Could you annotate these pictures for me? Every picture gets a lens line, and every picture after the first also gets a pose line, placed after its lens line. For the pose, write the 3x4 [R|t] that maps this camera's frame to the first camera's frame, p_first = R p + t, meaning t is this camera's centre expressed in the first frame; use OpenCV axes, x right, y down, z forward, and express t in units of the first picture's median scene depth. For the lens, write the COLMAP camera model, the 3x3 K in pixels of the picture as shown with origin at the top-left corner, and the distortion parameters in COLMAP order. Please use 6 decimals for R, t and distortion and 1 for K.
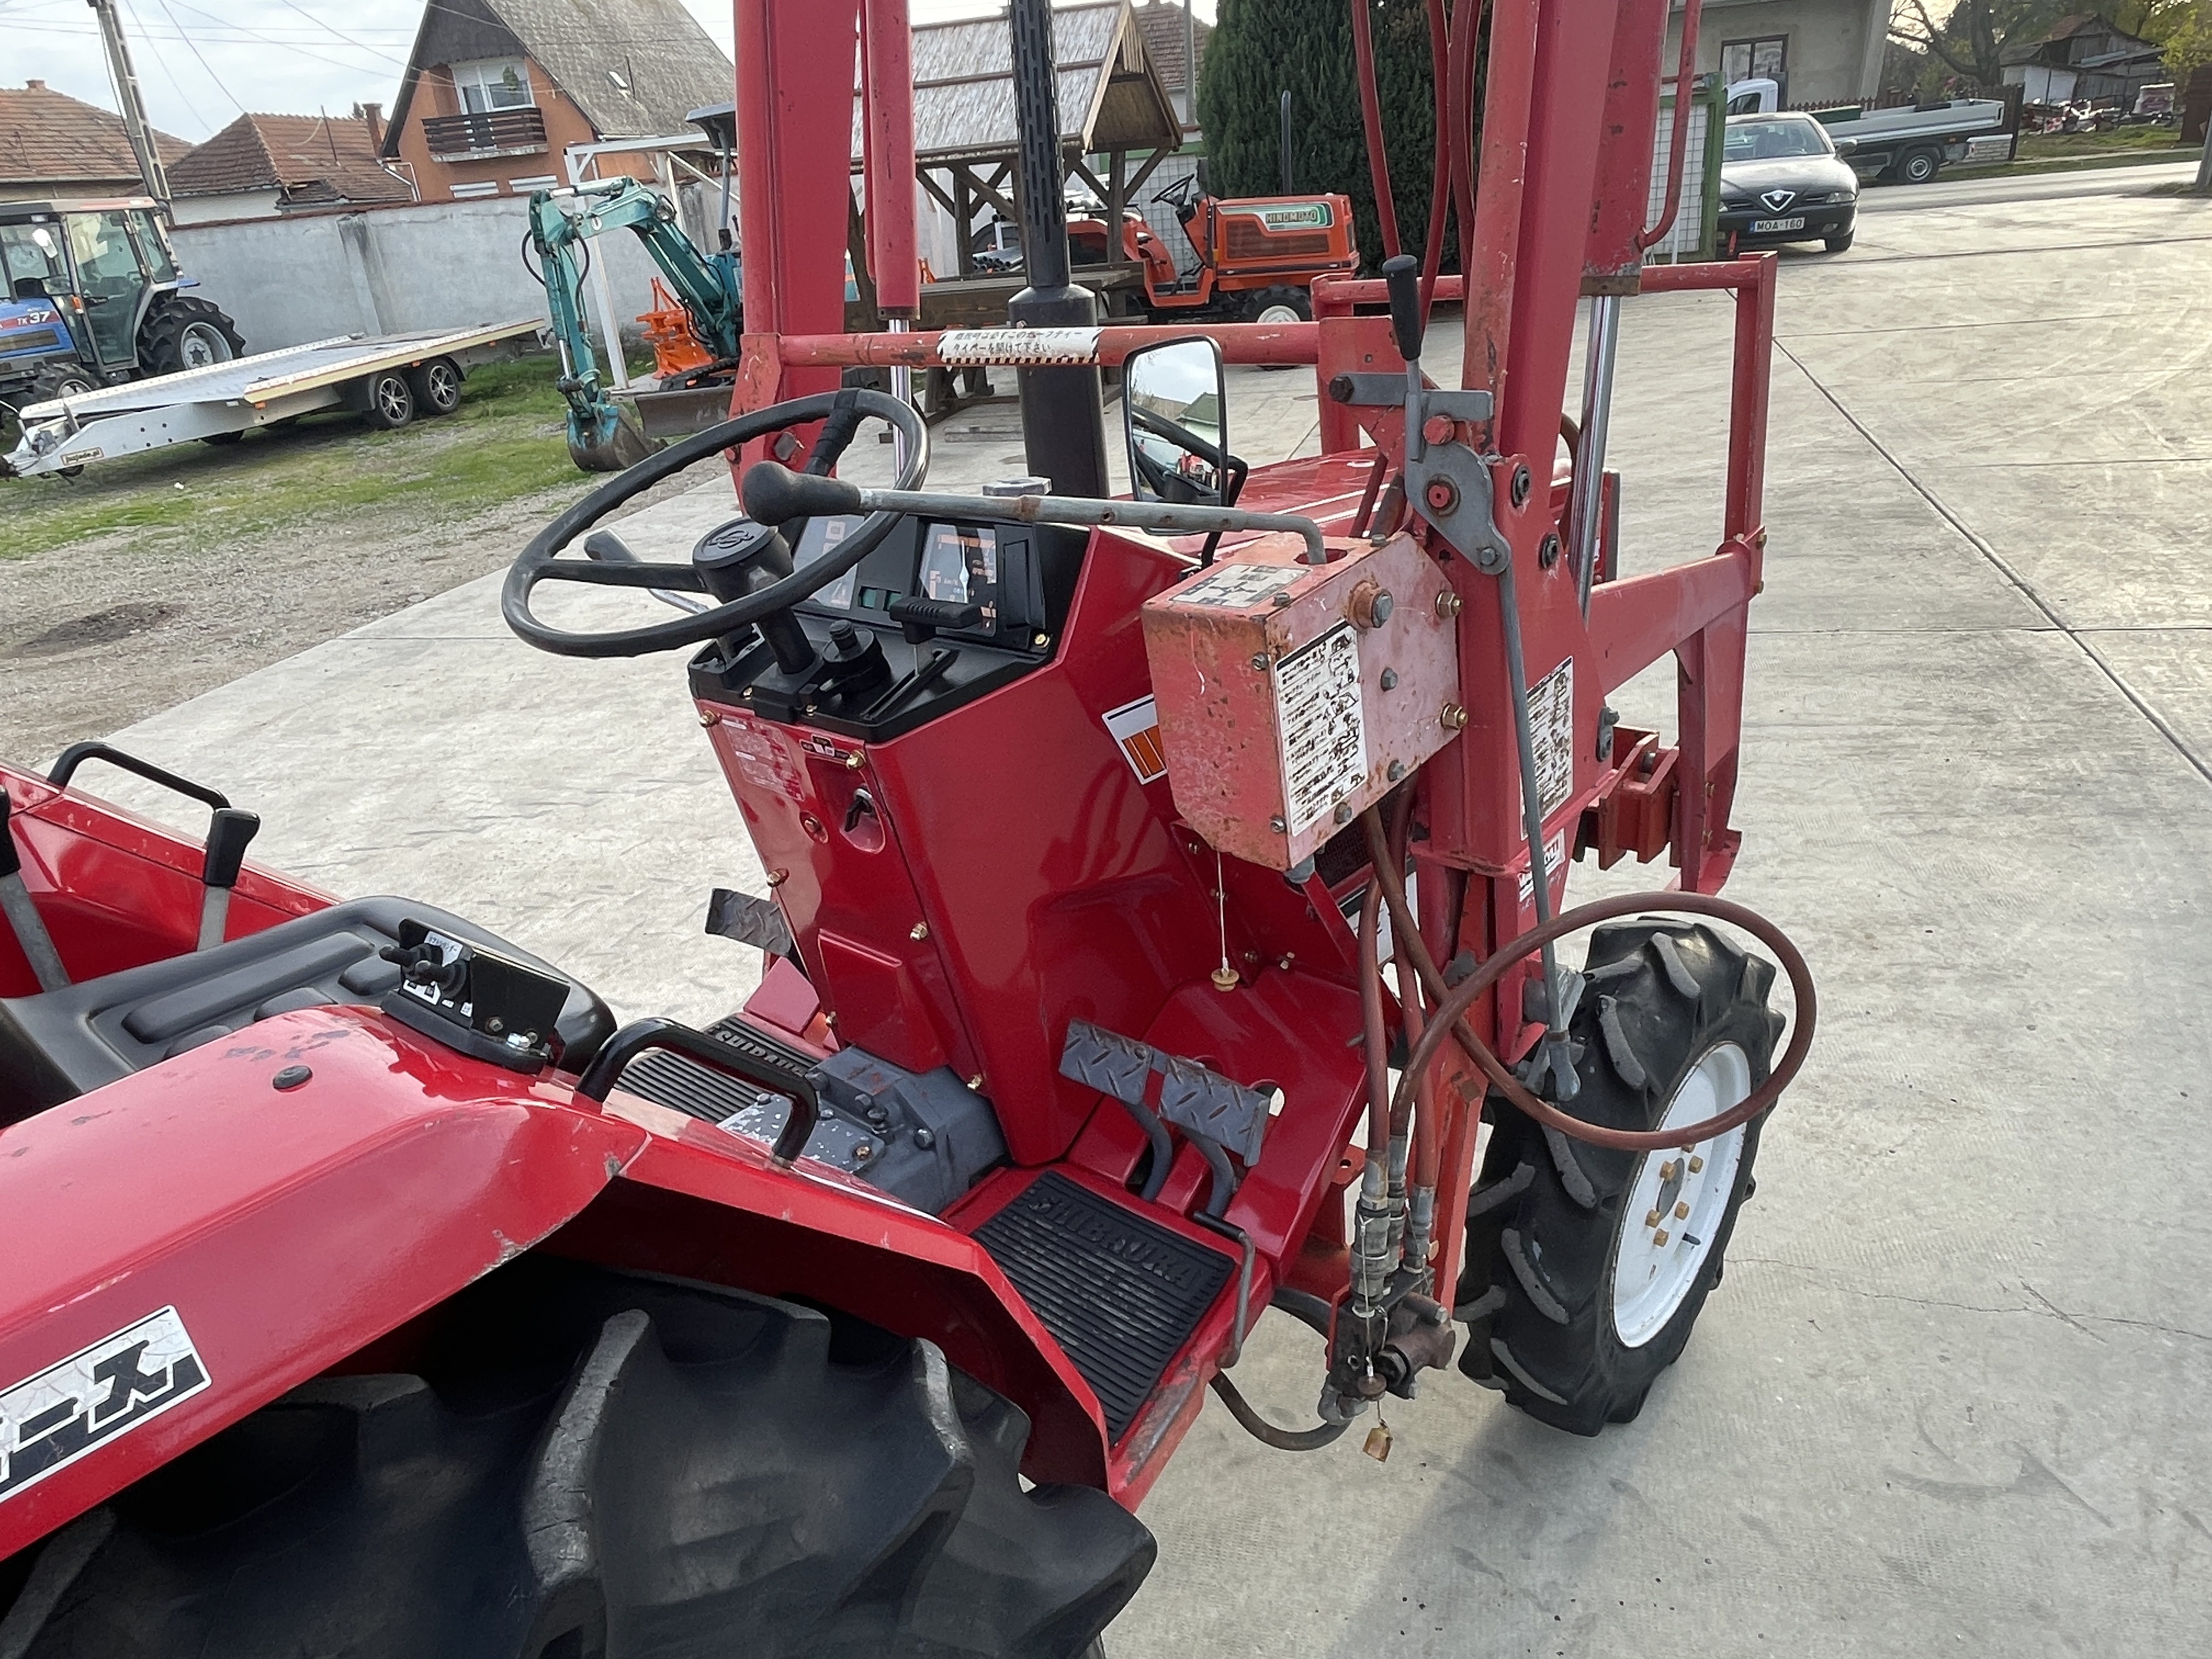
lens RADIAL K [[1453.3, 0, 1089.4], [0, 1453.3, 826.8], [0, 0, 1]] dist [-0.001987, -0.002119]
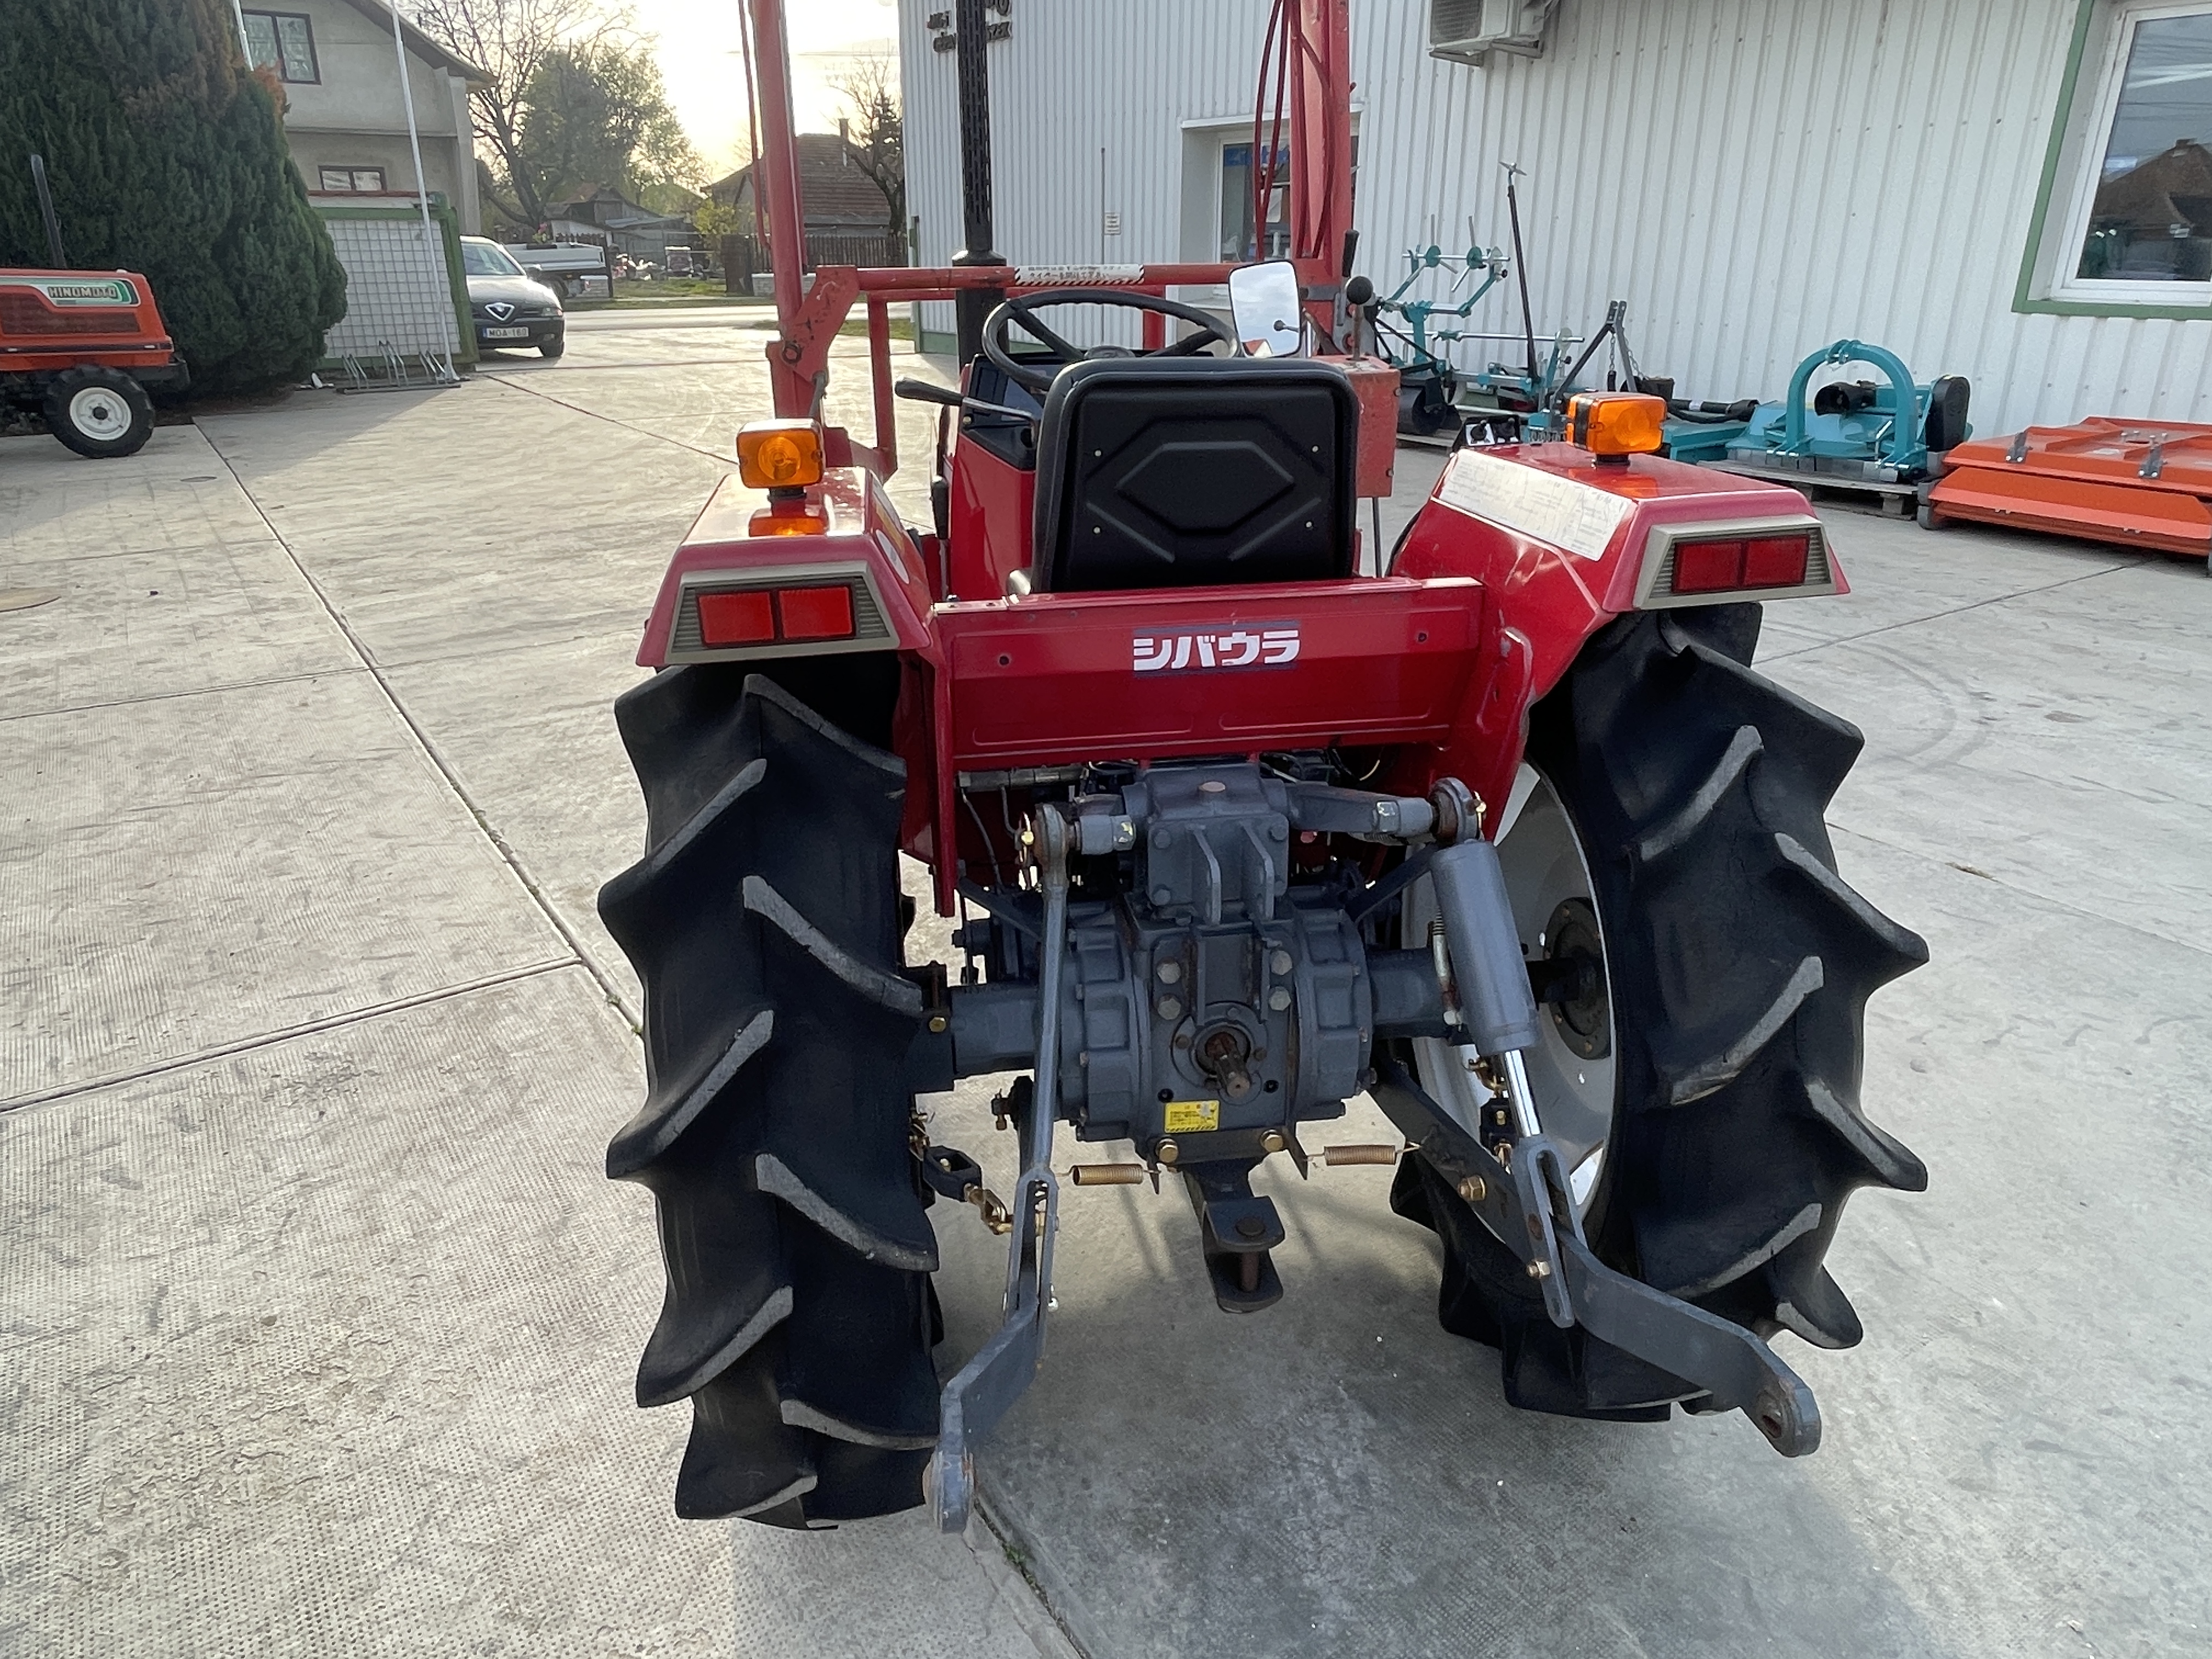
lens RADIAL K [[1453.3, 0, 1115.5], [0, 1453.3, 821.4], [0, 0, 1]] dist [-0.001987, -0.002119]
pose [[0.636510, -0.202384, 0.744241, -0.171295], [0.262813, 0.964121, 0.037407, 0.029324], [-0.725110, 0.171786, 0.666862, -0.009412]]
